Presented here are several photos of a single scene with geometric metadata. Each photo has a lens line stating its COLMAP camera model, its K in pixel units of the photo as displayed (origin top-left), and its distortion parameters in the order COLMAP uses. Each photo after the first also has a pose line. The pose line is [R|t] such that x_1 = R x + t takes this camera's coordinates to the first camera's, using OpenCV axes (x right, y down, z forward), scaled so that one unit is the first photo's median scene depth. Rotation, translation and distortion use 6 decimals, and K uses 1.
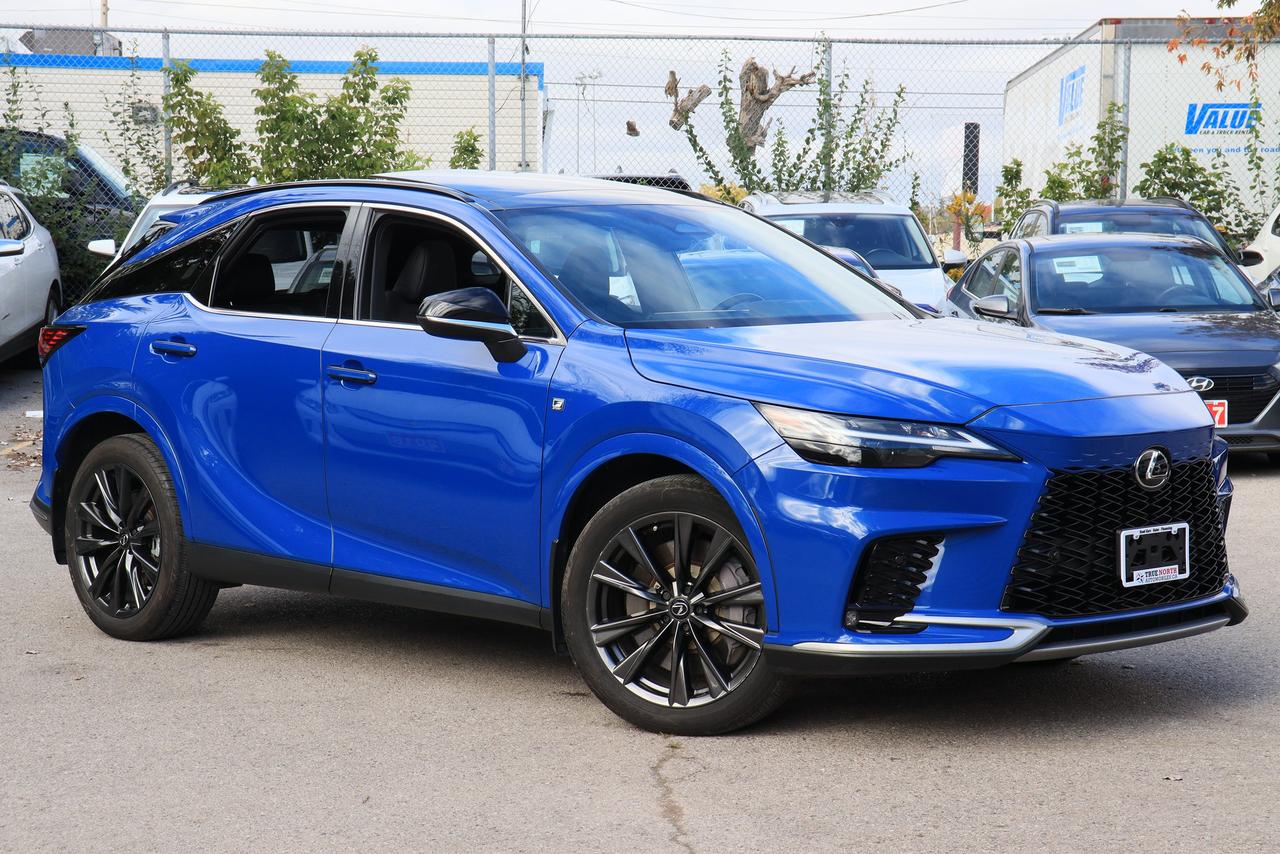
lens RADIAL K [[2575.5, 0, 640.0], [0, 2575.5, 427.0], [0, 0, 1]] dist [0.269434, -0.026061]
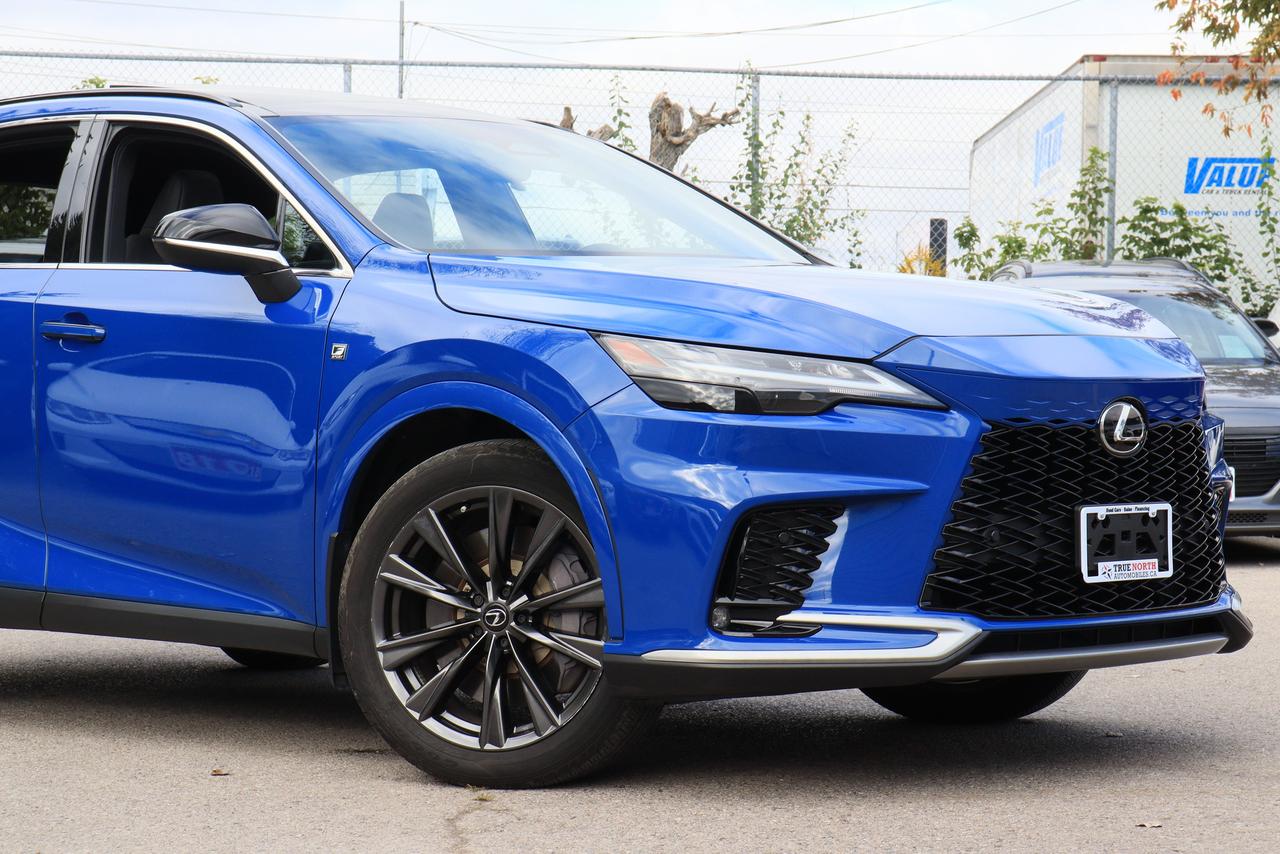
lens RADIAL K [[3025.6, 0, 640.0], [0, 3025.6, 427.0], [0, 0, 1]] dist [0.353355, 0.474787]
pose [[0.999619, 0.005434, 0.027063, 0.032888], [-0.003884, 0.998365, -0.057023, 0.064998], [-0.027328, 0.056896, 0.998006, 0.121163]]
